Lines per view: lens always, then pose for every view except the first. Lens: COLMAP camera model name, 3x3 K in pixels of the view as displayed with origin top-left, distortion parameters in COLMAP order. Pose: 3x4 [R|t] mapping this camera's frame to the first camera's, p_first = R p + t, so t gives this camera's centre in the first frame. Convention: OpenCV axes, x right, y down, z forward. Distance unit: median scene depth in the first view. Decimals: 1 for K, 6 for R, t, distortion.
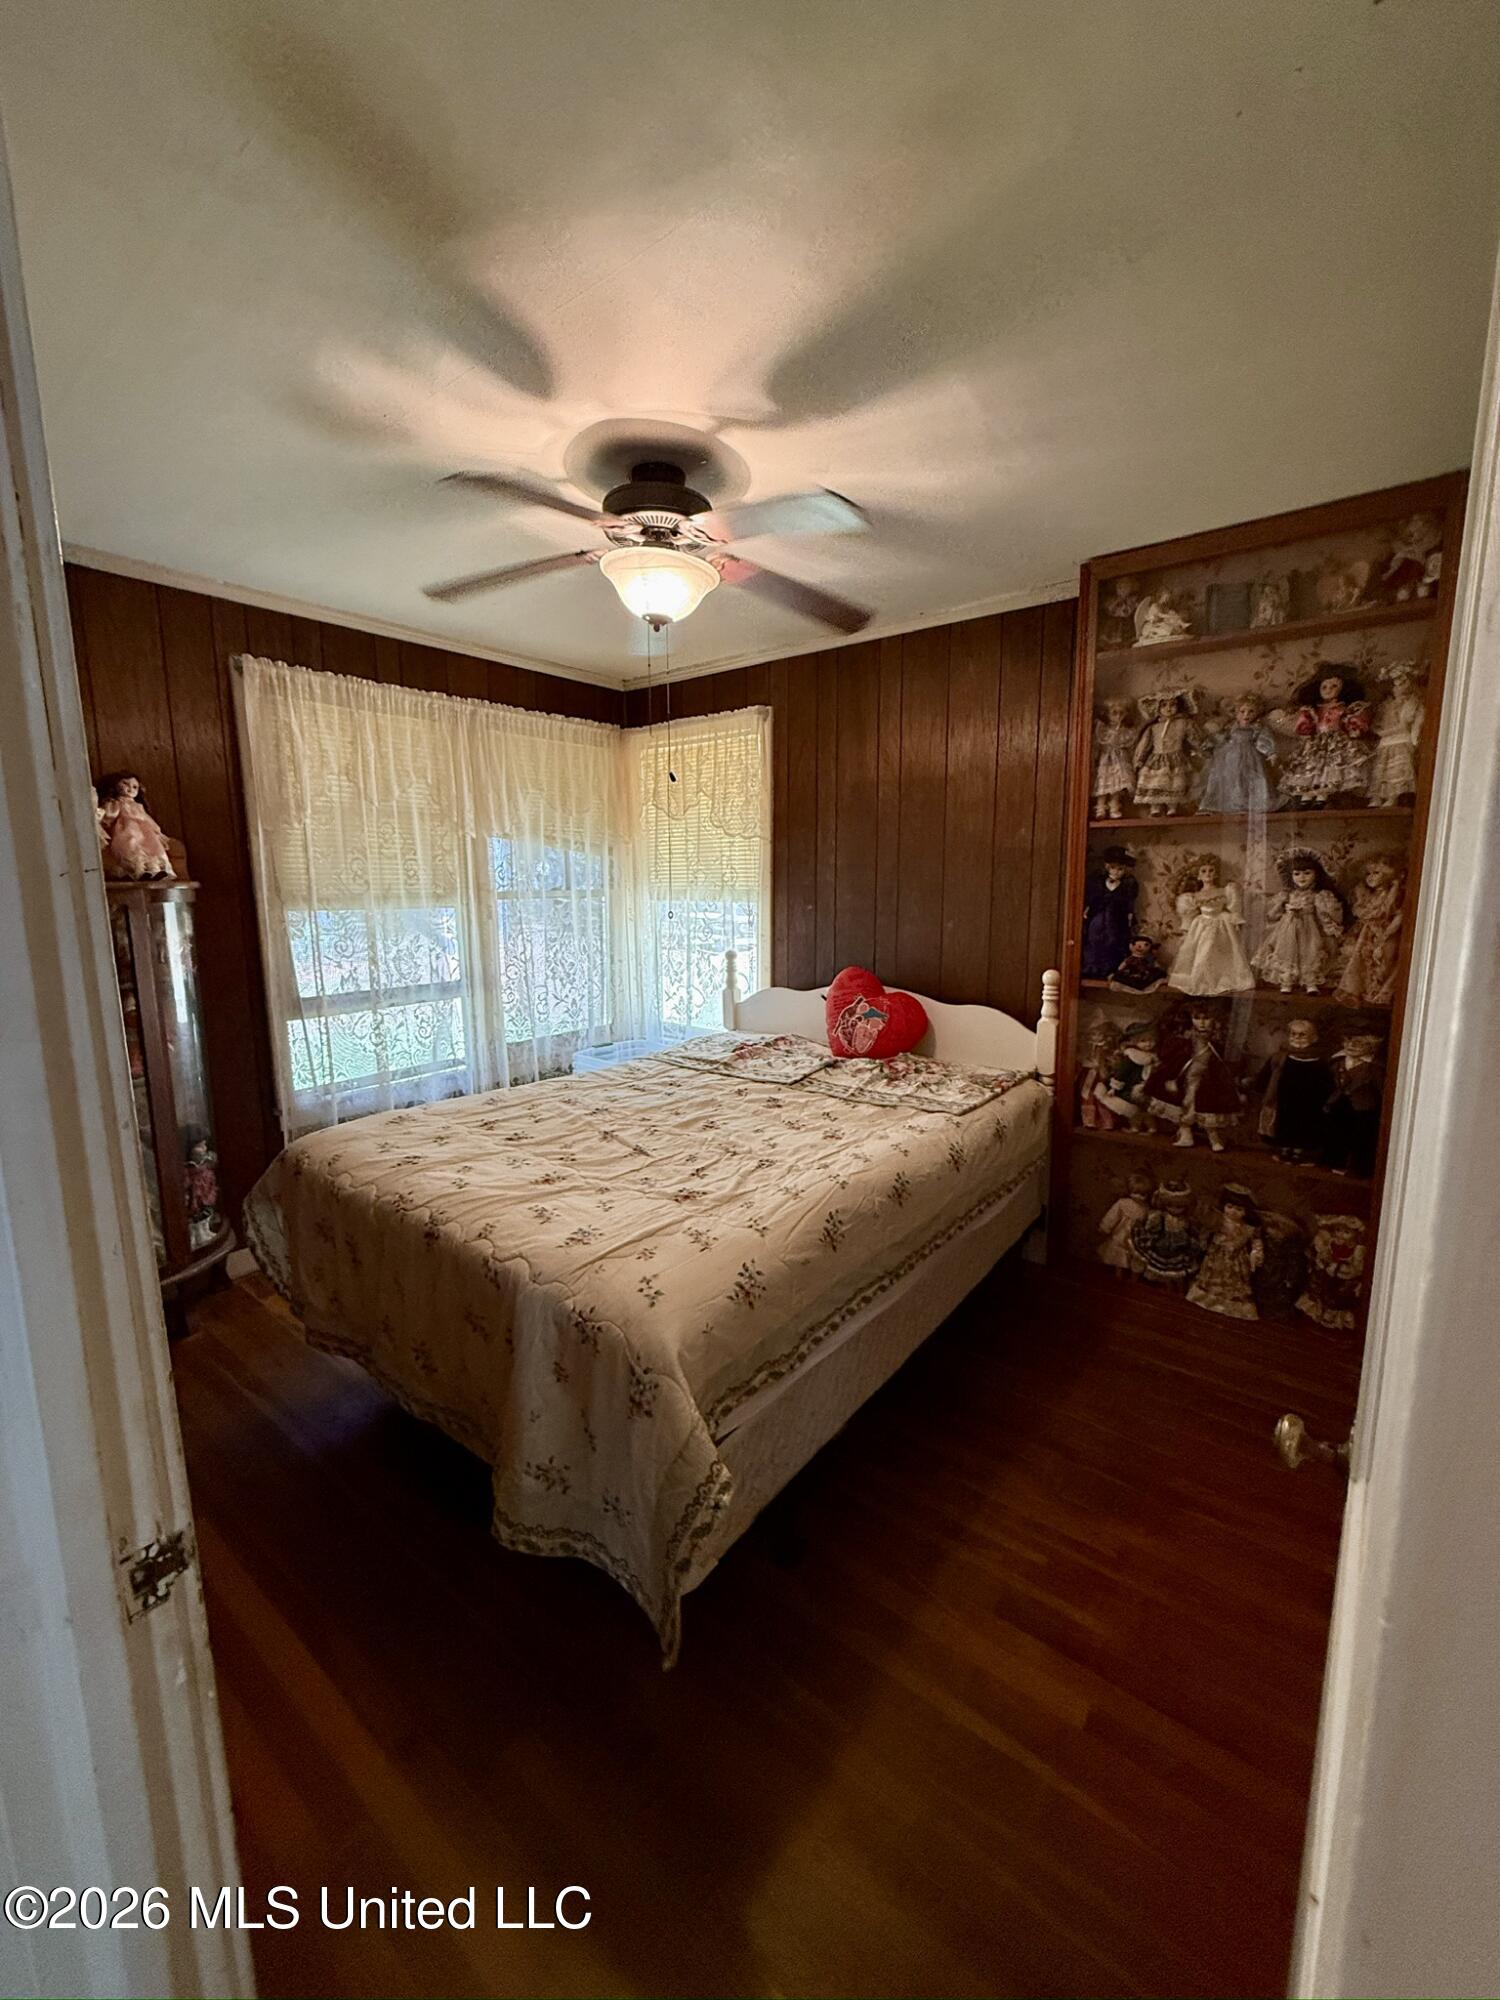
lens RADIAL K [[793.3, 0, 744.3], [0, 793.3, 1000.9], [0, 0, 1]] dist [-0.001582, 0.000170]
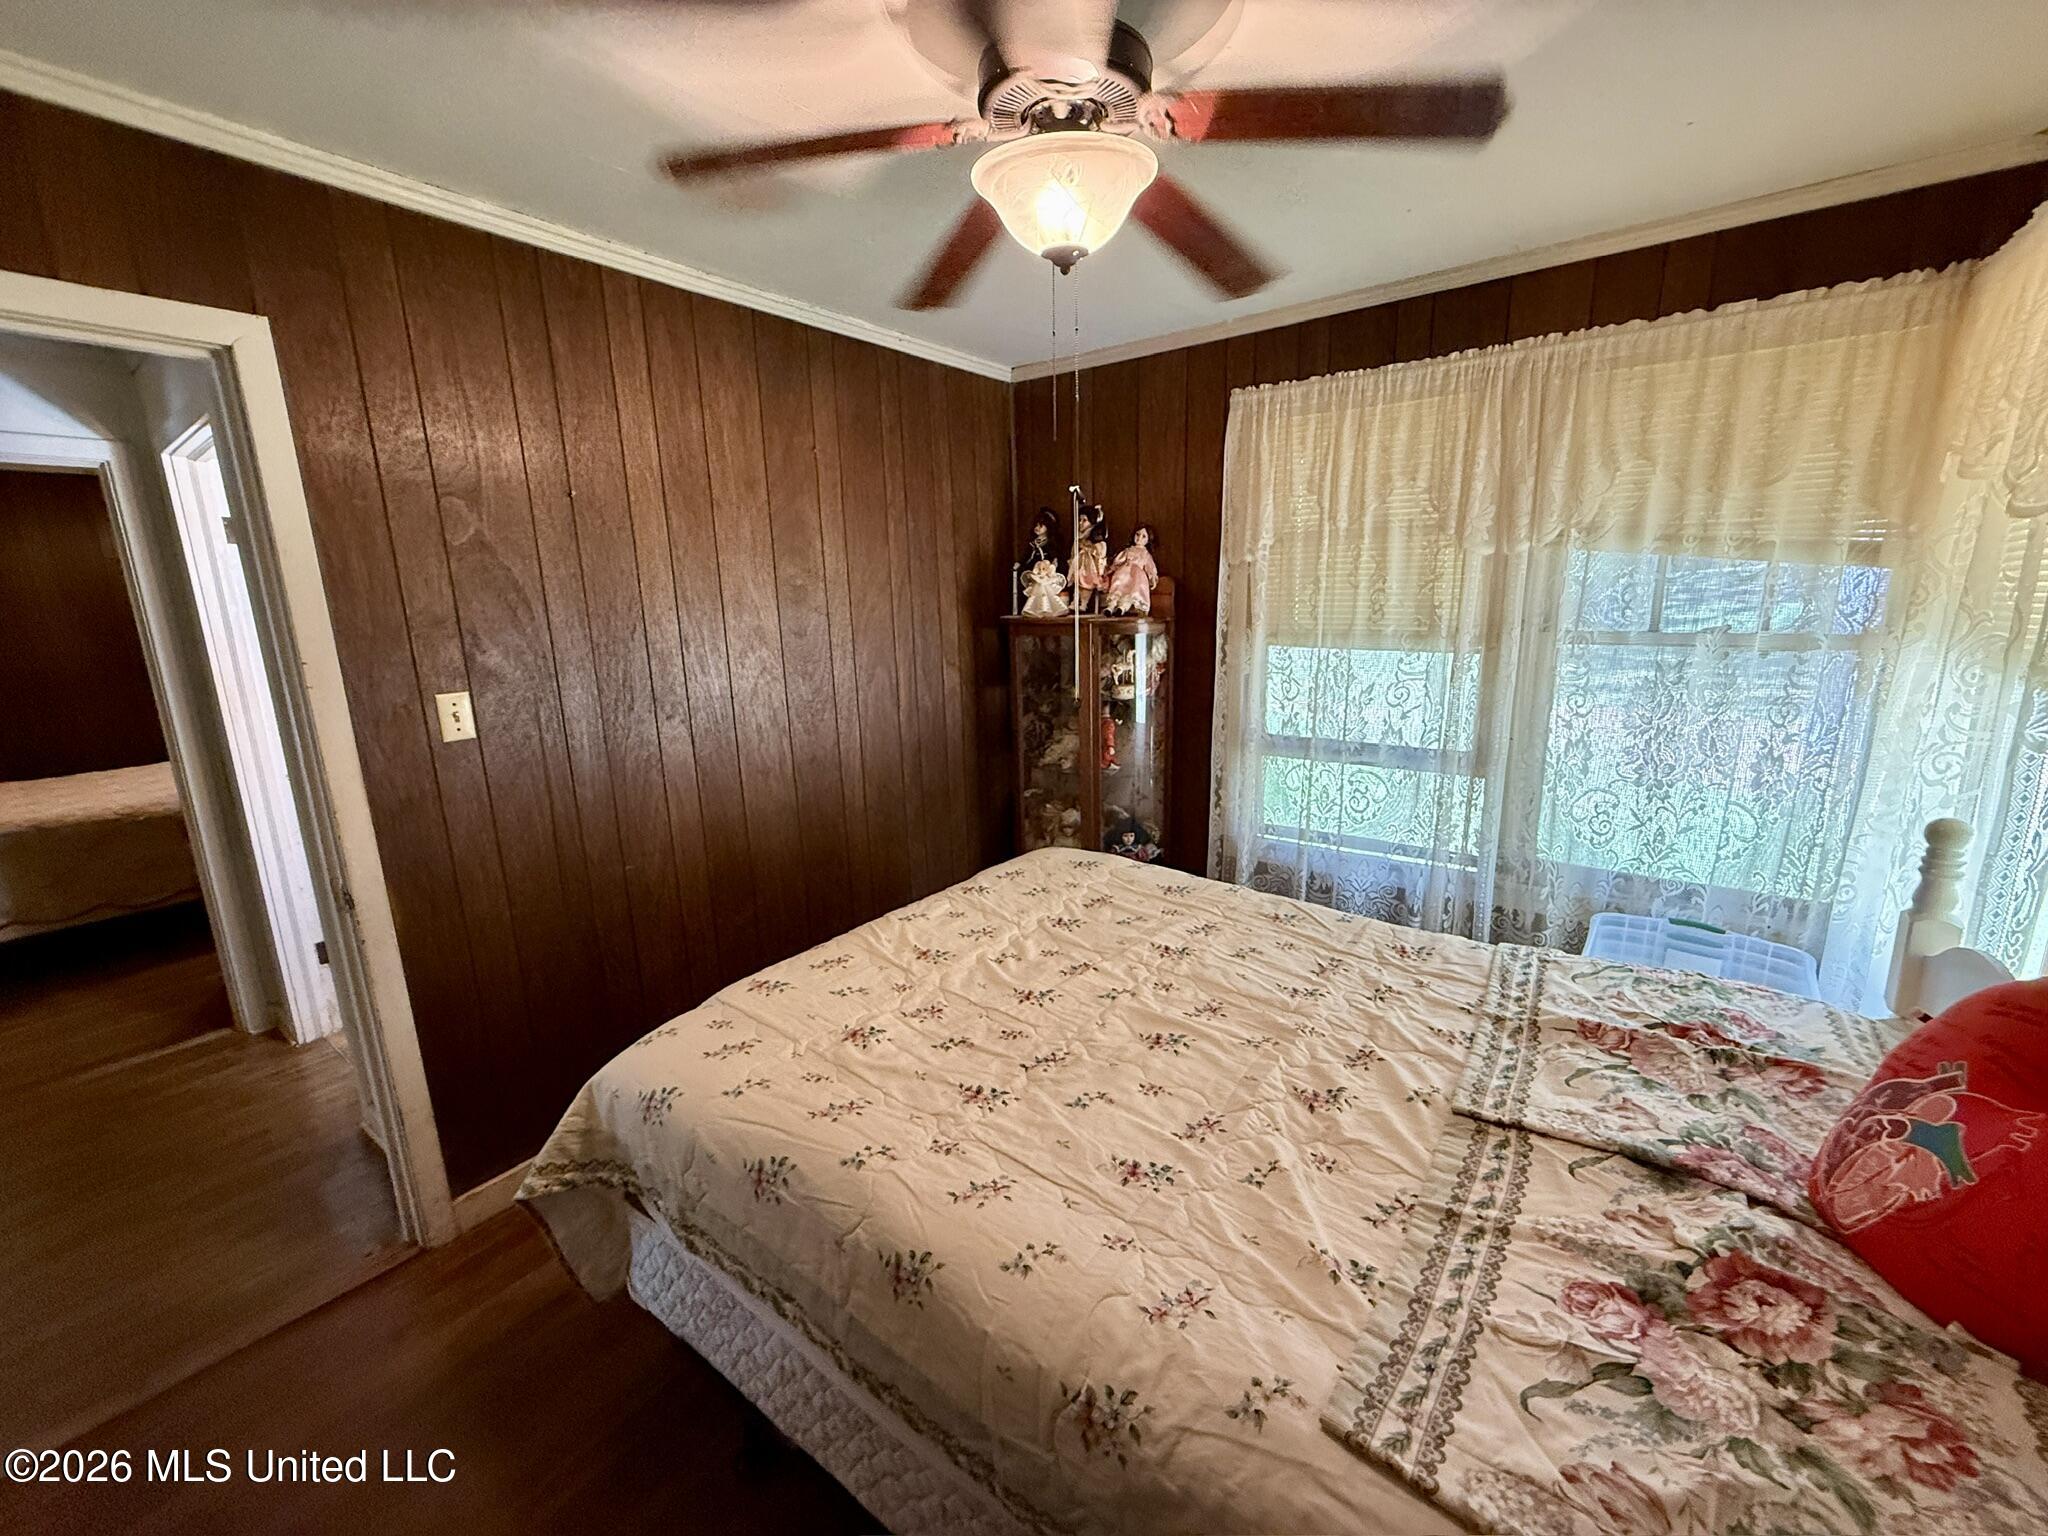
lens RADIAL K [[812.4, 0, 1017.4], [0, 812.4, 766.3], [0, 0, 1]] dist [-0.001582, 0.000170]
pose [[0.028379, 0.219570, -0.975184, 0.468485], [-0.129133, 0.968207, 0.214242, -0.155914], [0.991221, 0.119849, 0.055831, 0.716919]]
